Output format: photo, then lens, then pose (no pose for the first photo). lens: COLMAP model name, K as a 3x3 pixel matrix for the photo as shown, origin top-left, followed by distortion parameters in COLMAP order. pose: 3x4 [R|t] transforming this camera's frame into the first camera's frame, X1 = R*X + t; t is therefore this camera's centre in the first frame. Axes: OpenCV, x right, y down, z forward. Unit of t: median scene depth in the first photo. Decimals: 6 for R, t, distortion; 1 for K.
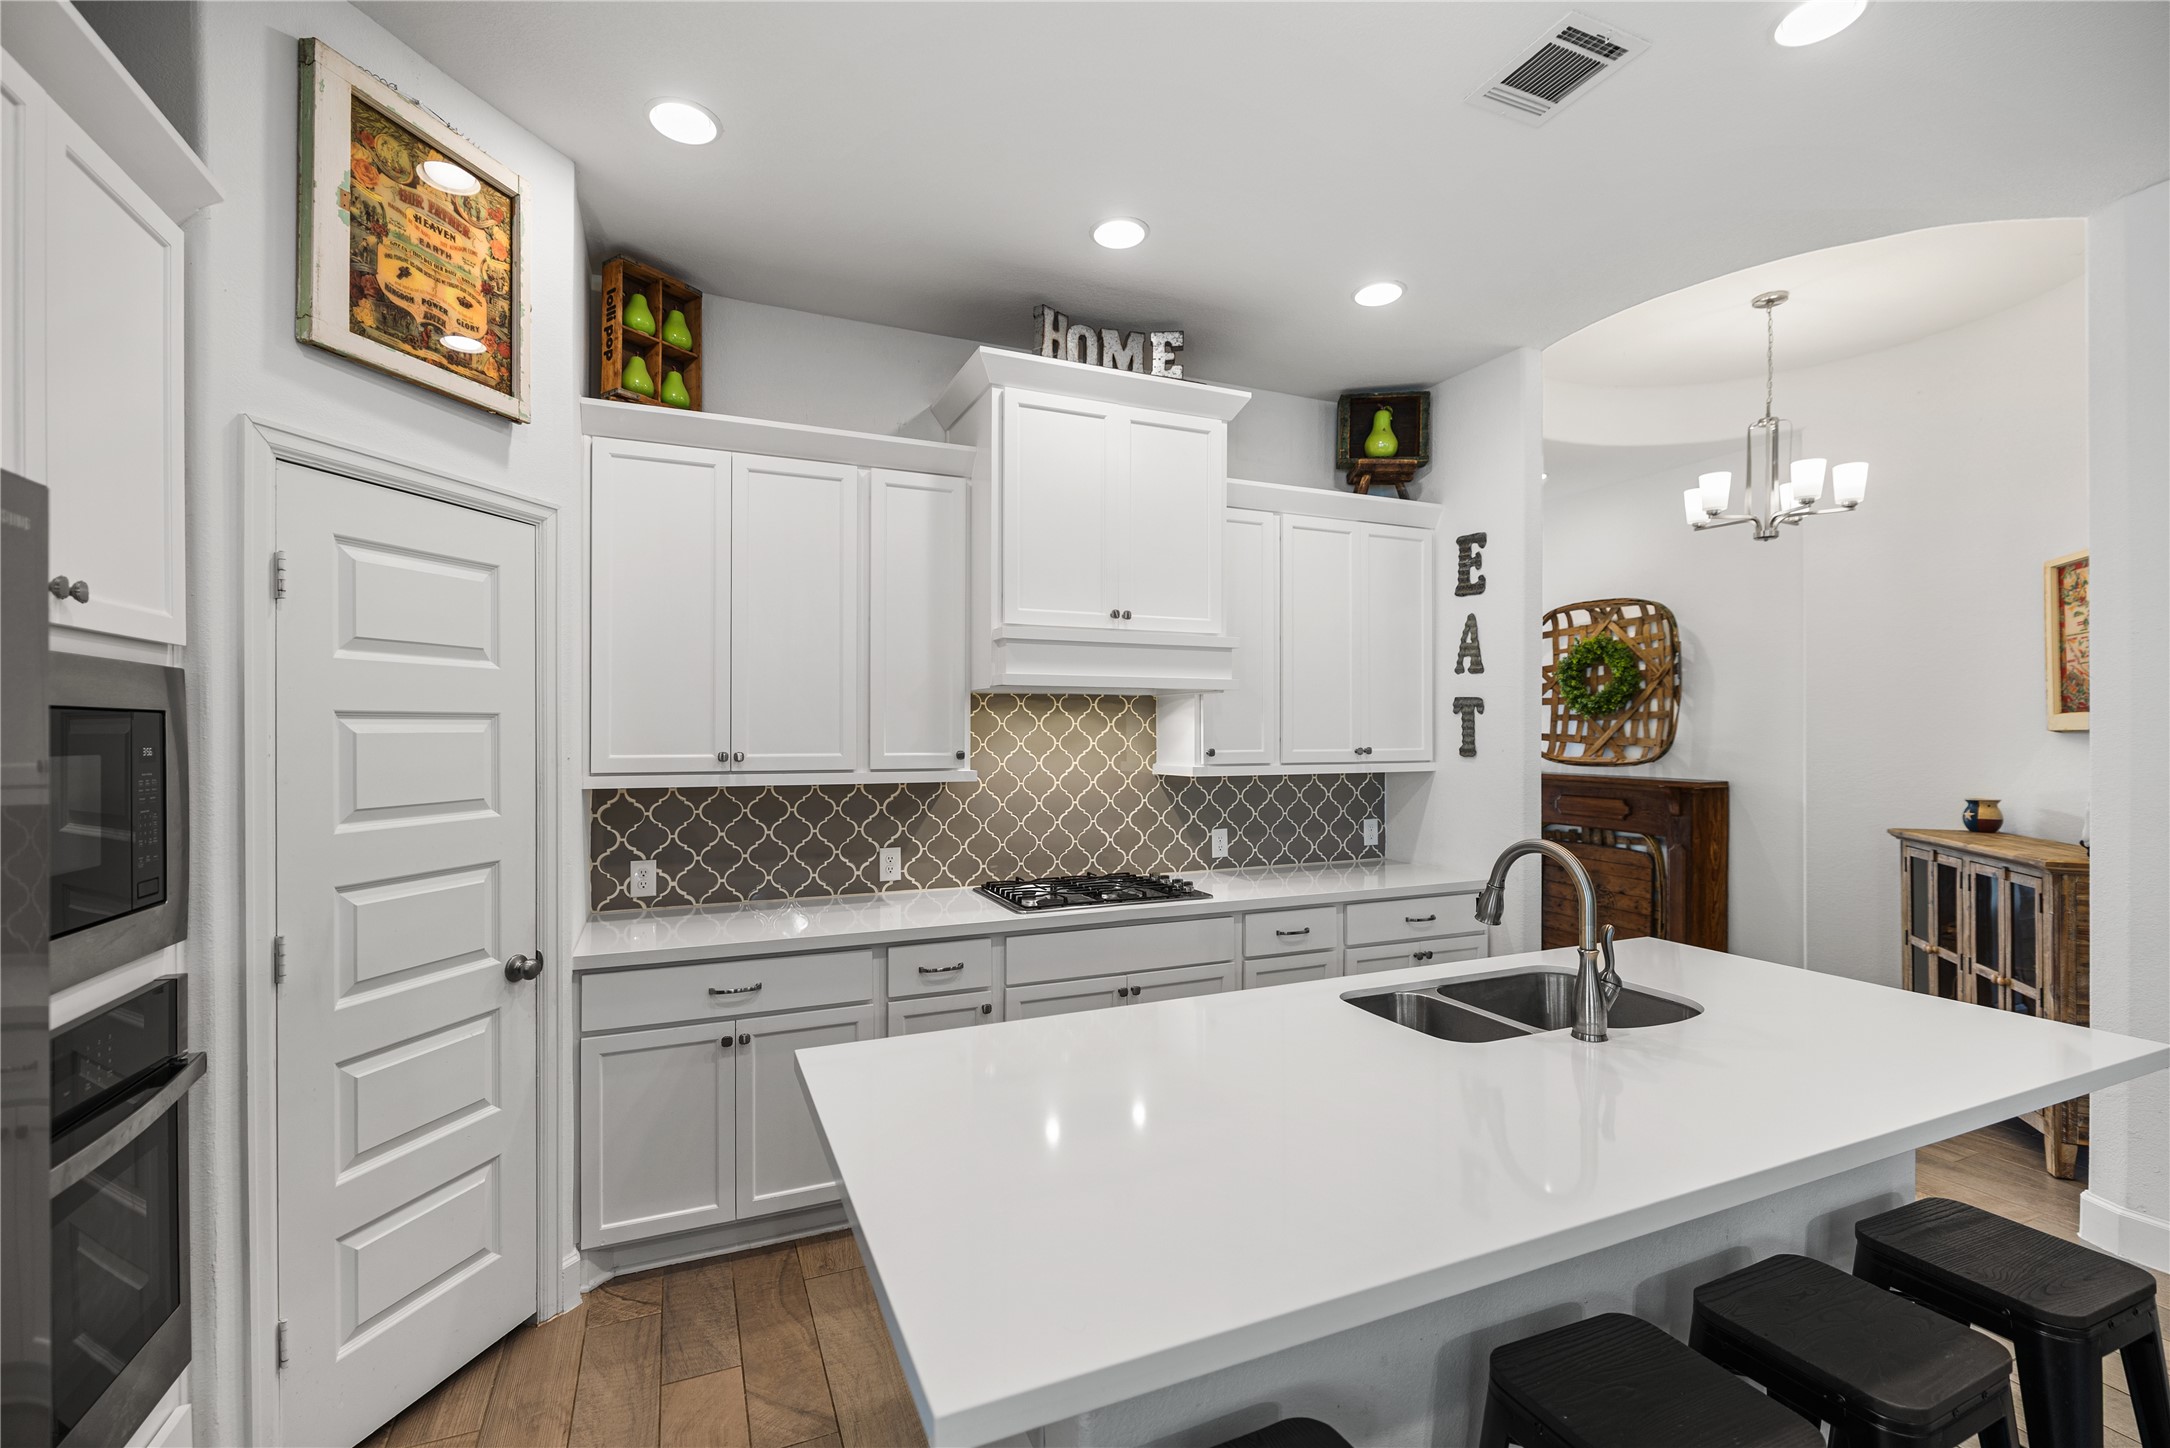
lens RADIAL K [[920.7, 0, 1064.0], [0, 920.7, 729.9], [0, 0, 1]] dist [0.001947, -0.001414]
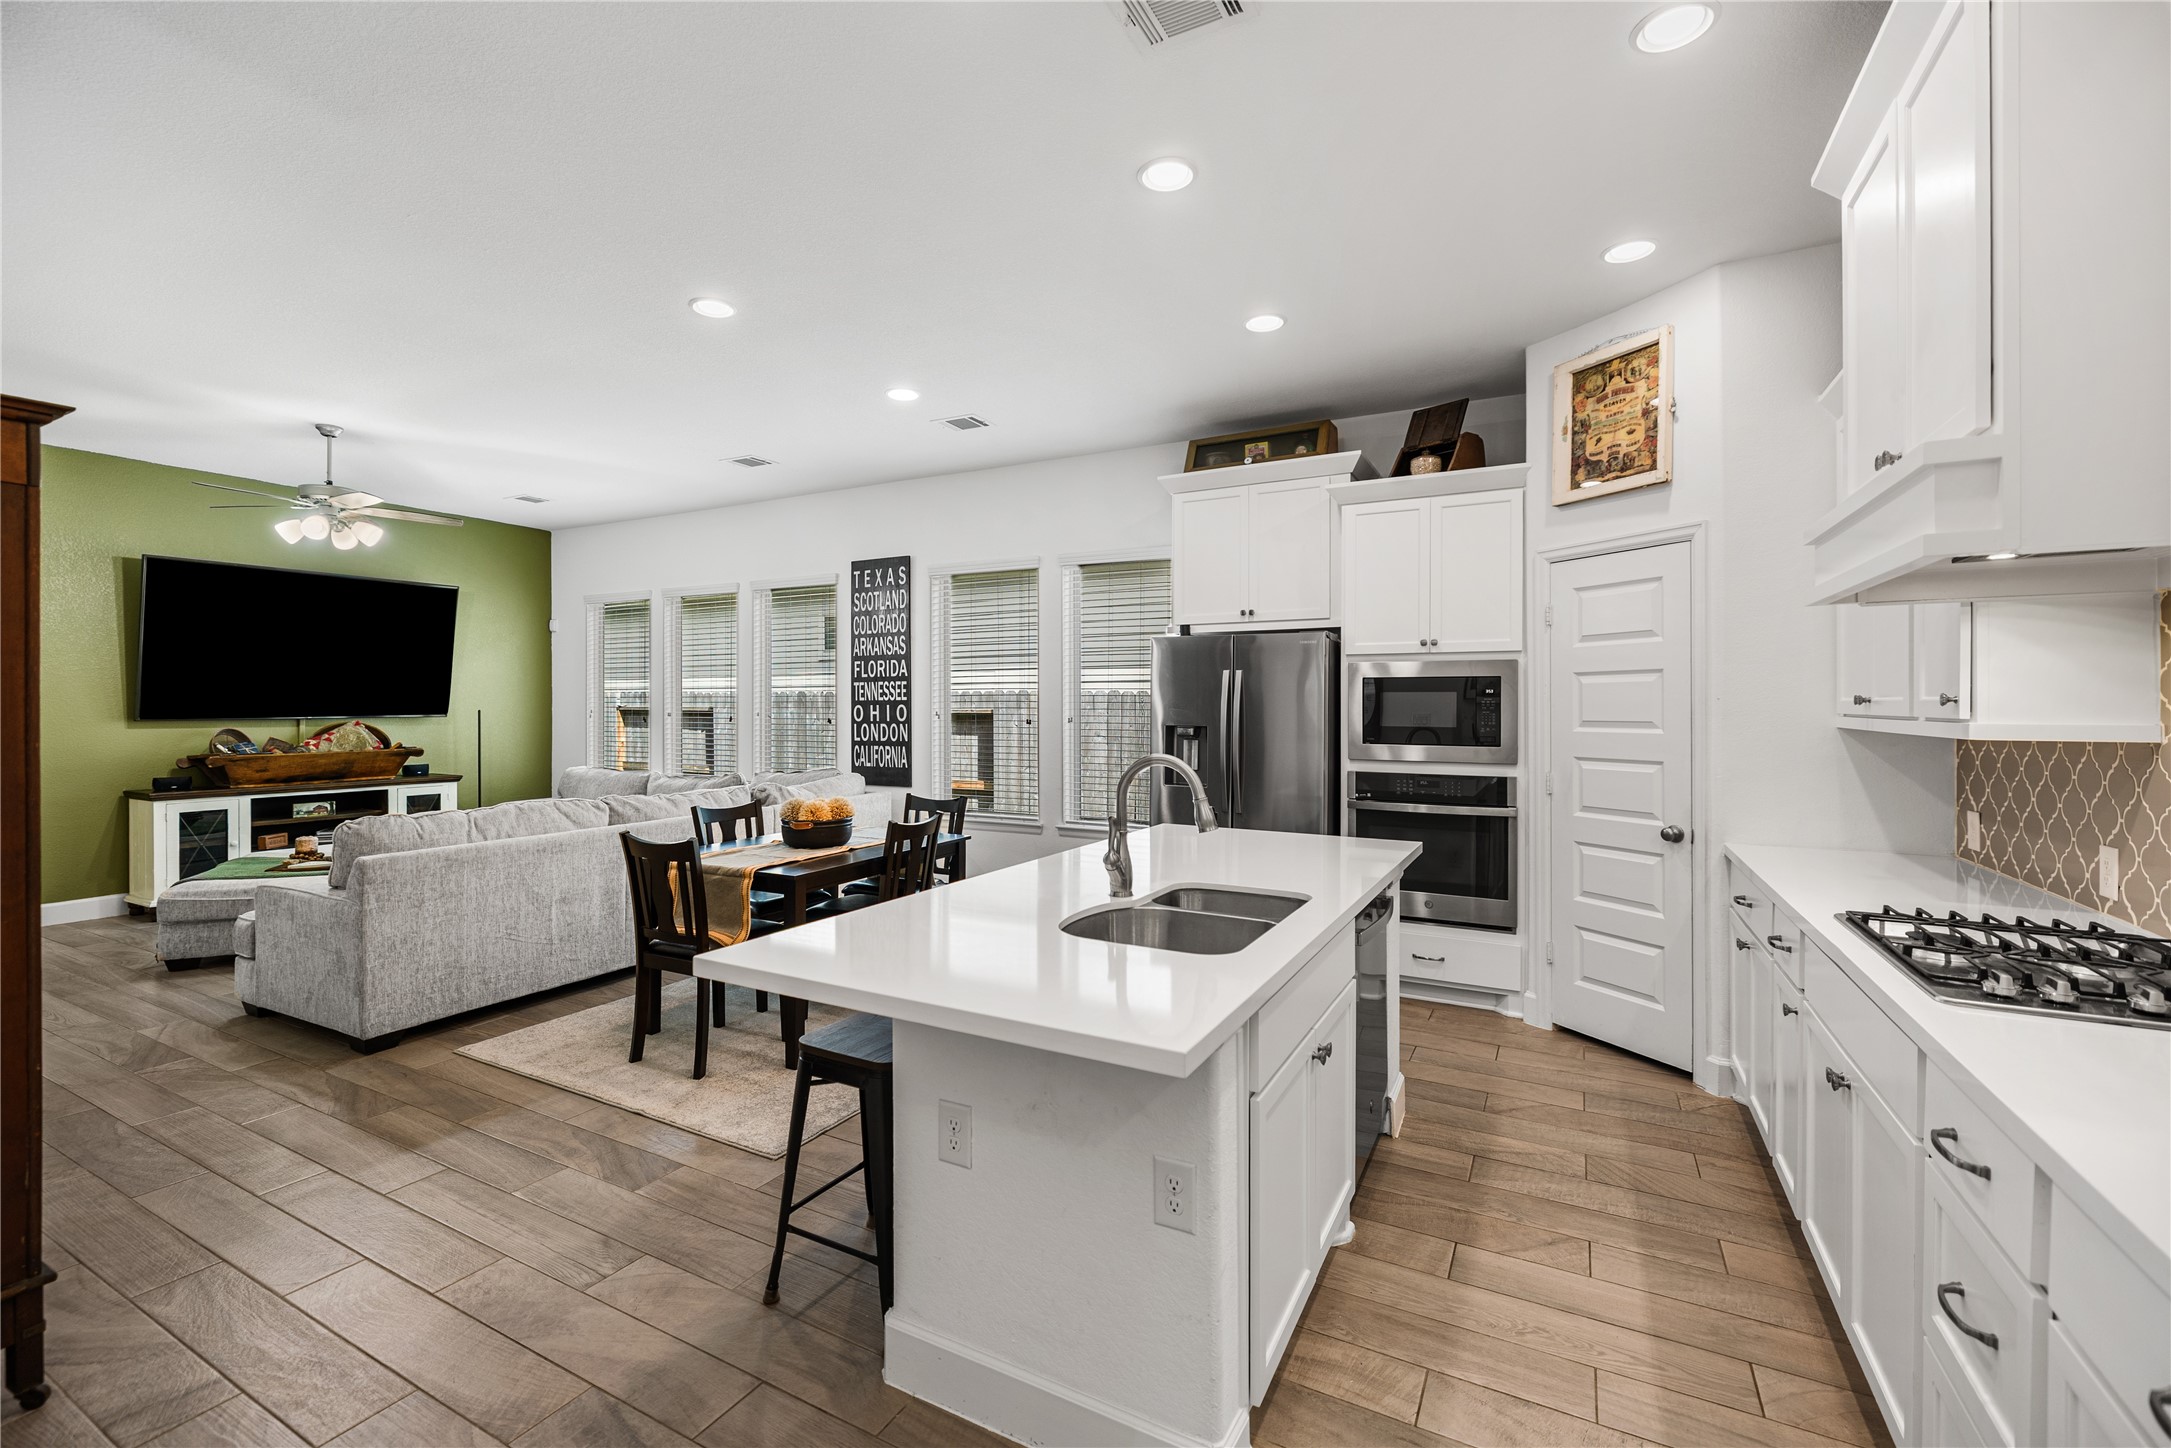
lens RADIAL K [[921.2, 0, 1068.4], [0, 921.2, 699.8], [0, 0, 1]] dist [0.001947, -0.001414]
pose [[-0.781845, -0.002796, -0.623467, 0.785354], [0.002177, 0.999972, -0.007215, 0.029936], [0.623470, -0.006999, -0.781816, 1.067287]]
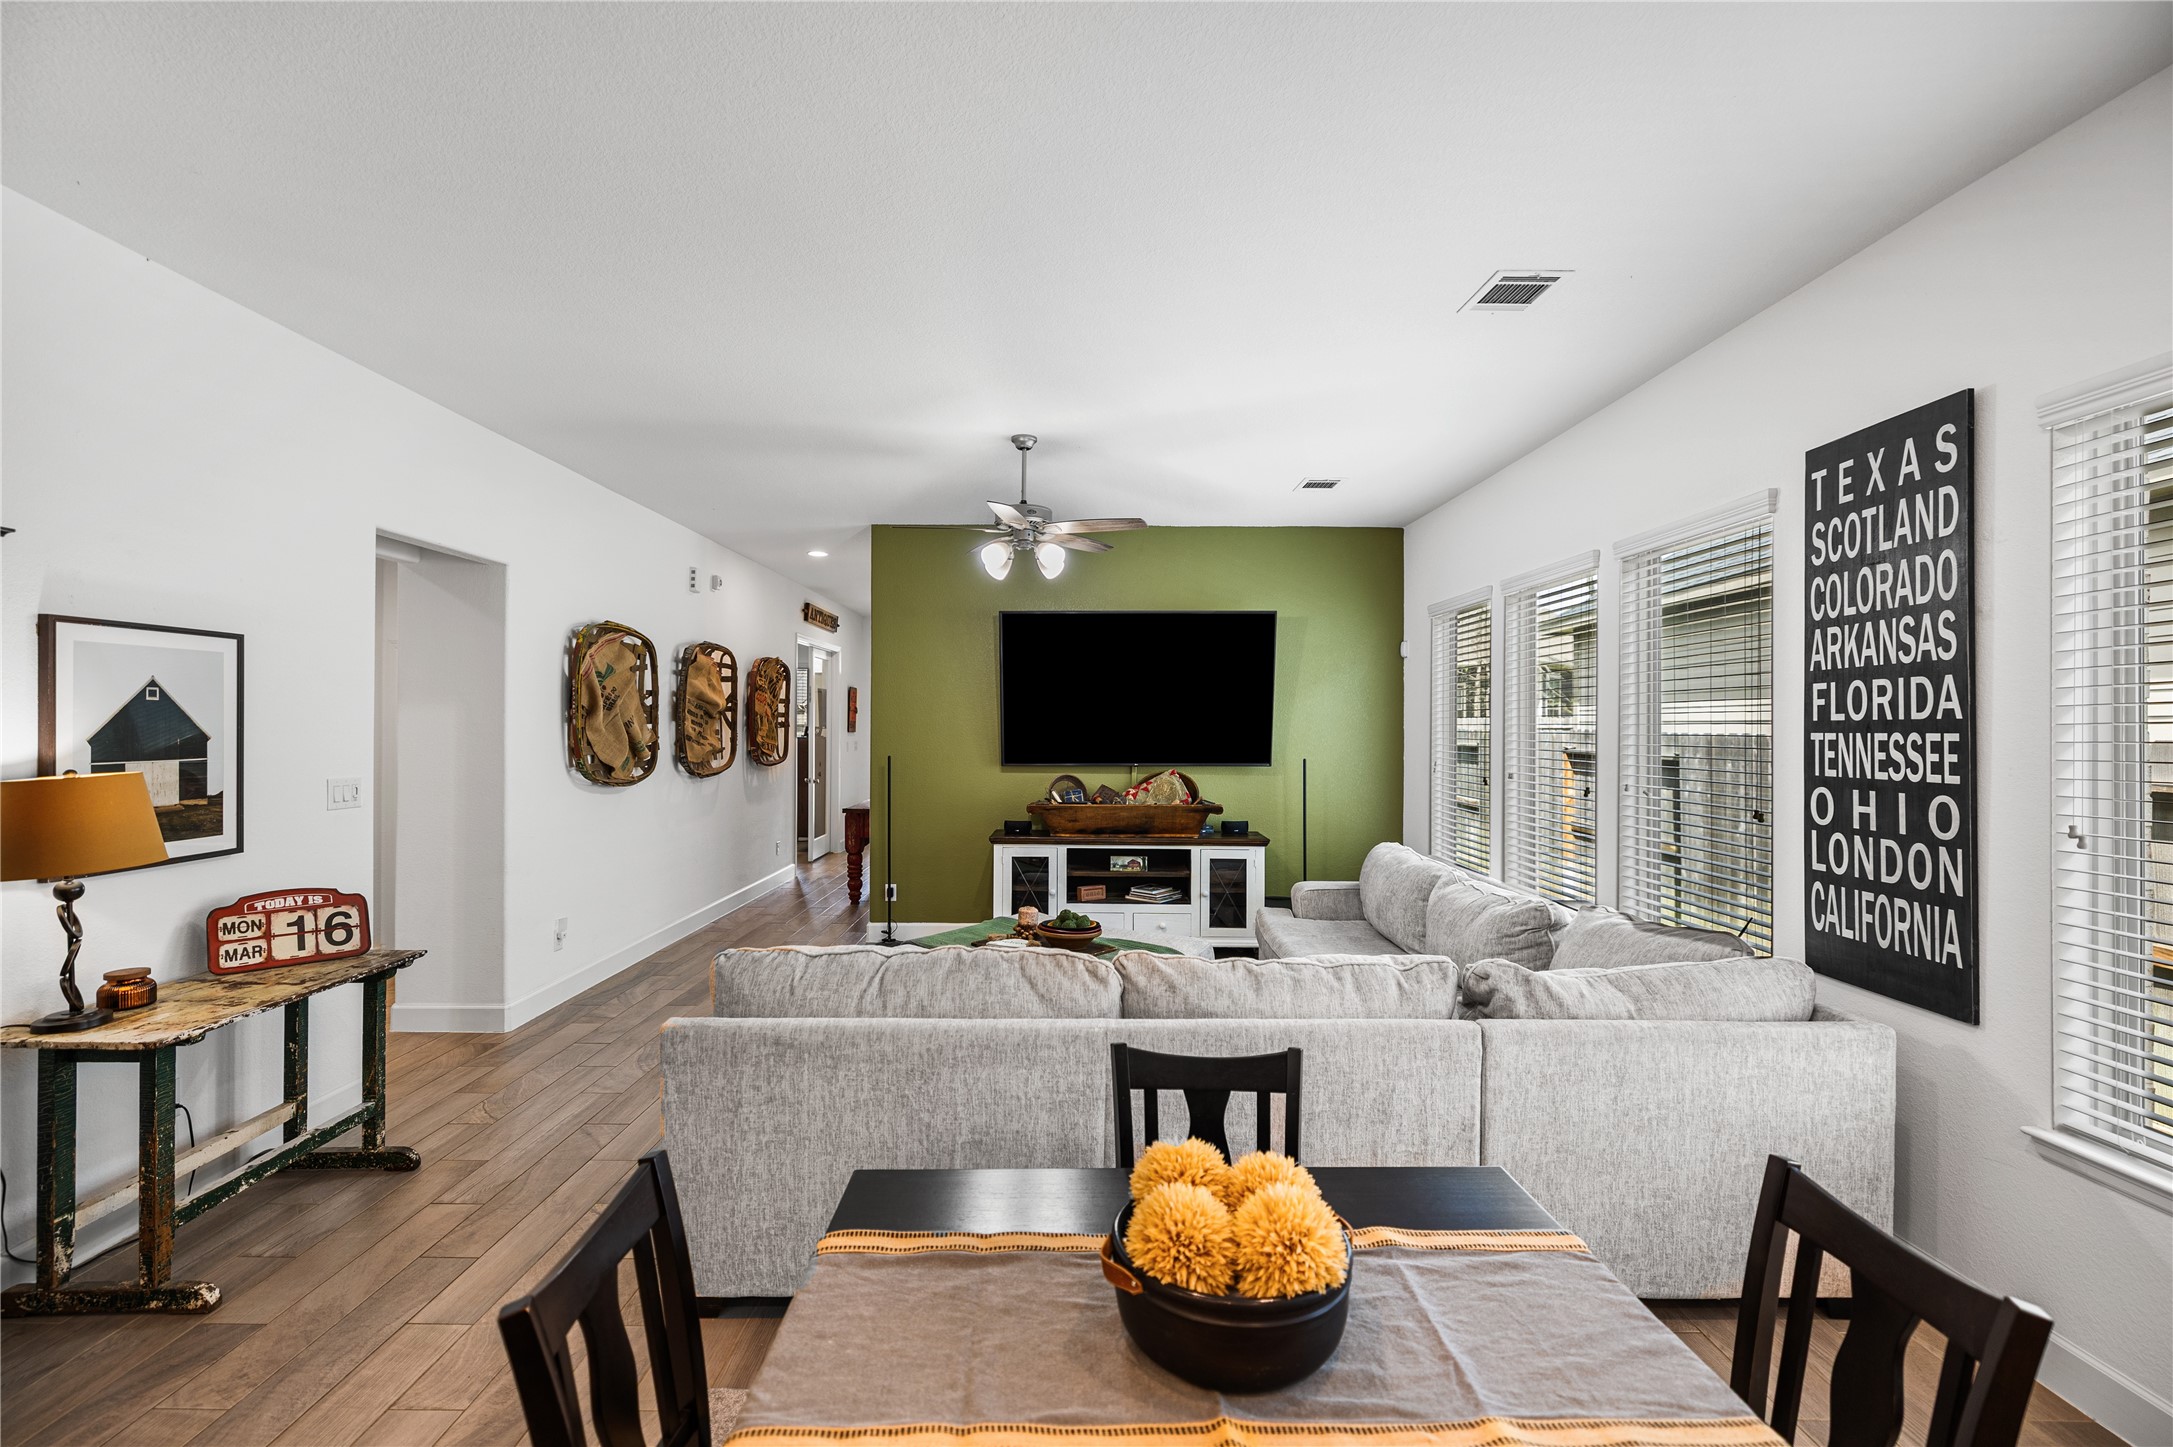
lens RADIAL K [[922.0, 0, 1078.1], [0, 922.0, 724.0], [0, 0, 1]] dist [0.001947, -0.001414]
pose [[-0.920770, -0.002779, 0.390097, 0.183010], [-0.005152, 0.999974, -0.005038, -0.024600], [-0.390073, -0.006649, -0.920760, 0.247580]]
